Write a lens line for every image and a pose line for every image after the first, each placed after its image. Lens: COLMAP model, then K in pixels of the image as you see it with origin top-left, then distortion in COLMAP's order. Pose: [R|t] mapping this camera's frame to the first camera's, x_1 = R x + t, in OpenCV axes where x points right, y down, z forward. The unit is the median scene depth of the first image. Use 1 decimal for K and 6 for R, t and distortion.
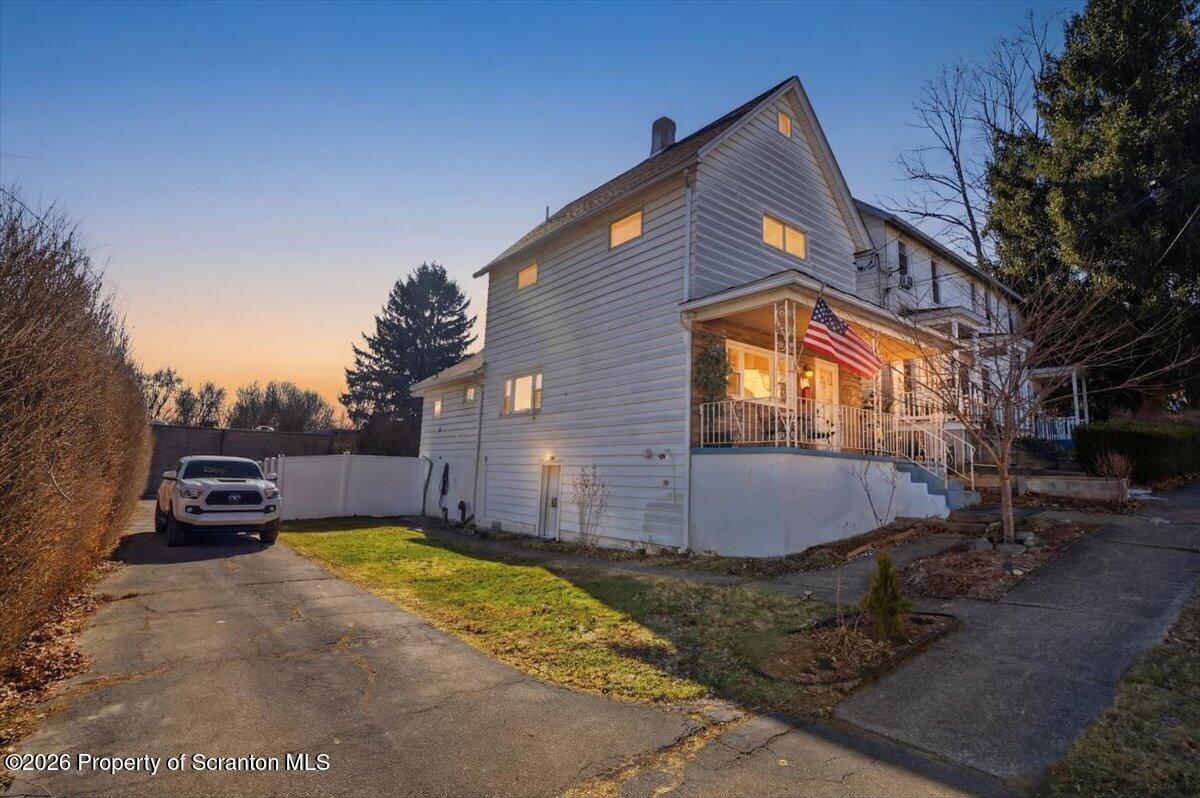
lens RADIAL K [[591.2, 0, 601.3], [0, 591.2, 393.1], [0, 0, 1]] dist [-0.038131, 0.003653]
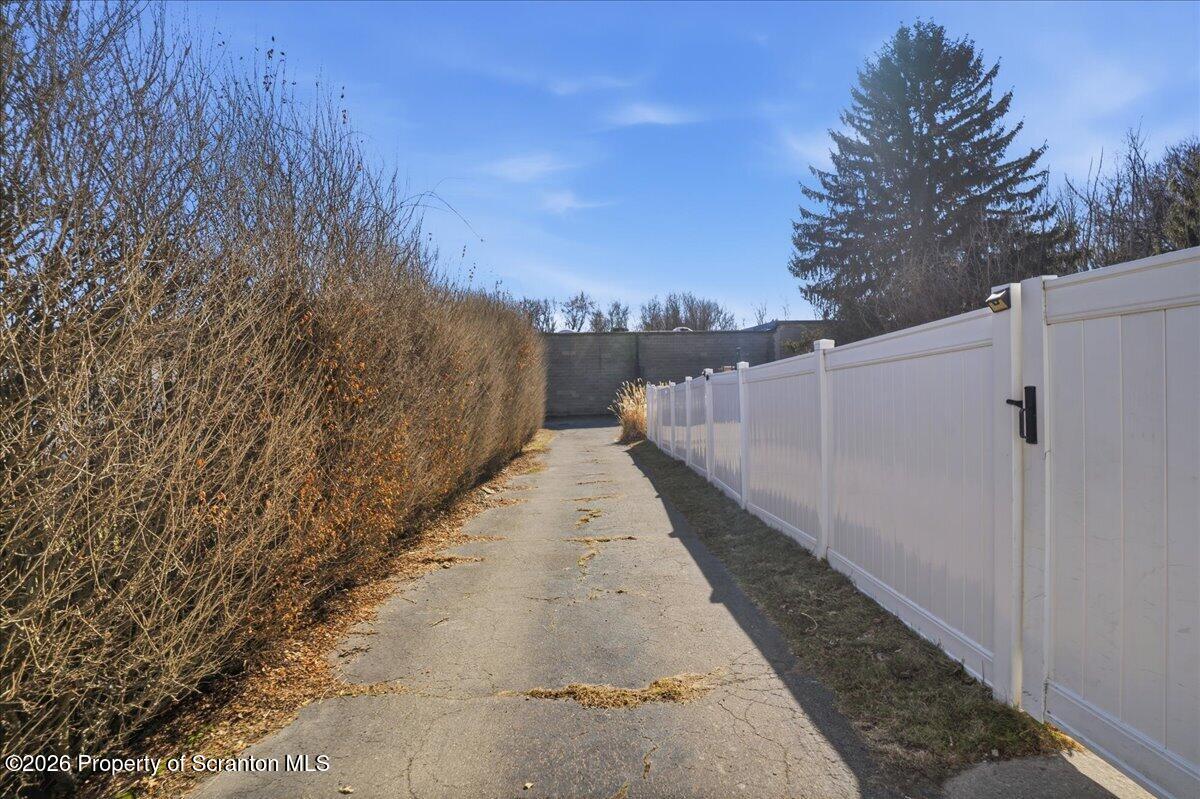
lens RADIAL K [[591.2, 0, 599.3], [0, 591.2, 395.2], [0, 0, 1]] dist [-0.038131, 0.003653]
pose [[0.807854, -0.021217, -0.589000, -0.782623], [0.113693, 0.986192, 0.120414, 0.148390], [0.578312, -0.164242, 0.799112, 1.103215]]
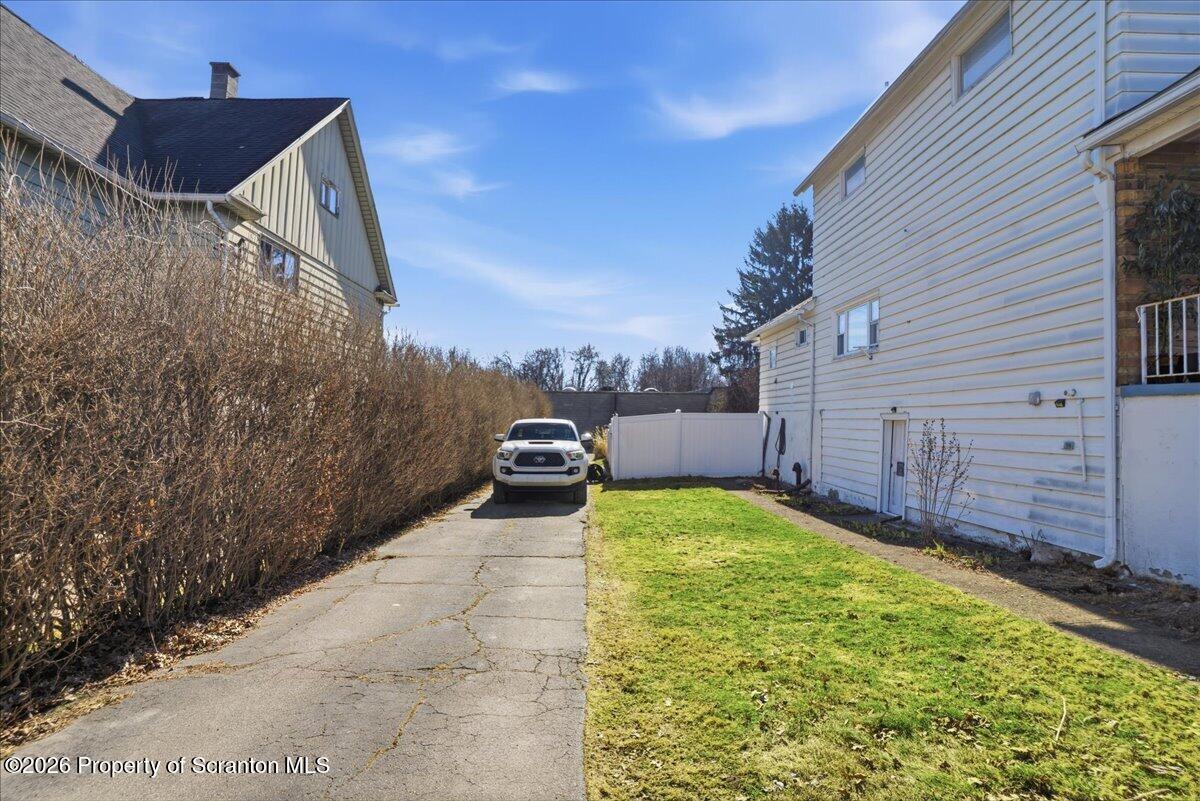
lens RADIAL K [[591.2, 0, 594.0], [0, 591.2, 402.9], [0, 0, 1]] dist [-0.038131, 0.003653]
pose [[0.794035, -0.038180, -0.606672, 0.053287], [0.095542, 0.993460, 0.062527, 0.016478], [0.600317, -0.107612, 0.792489, 0.160733]]
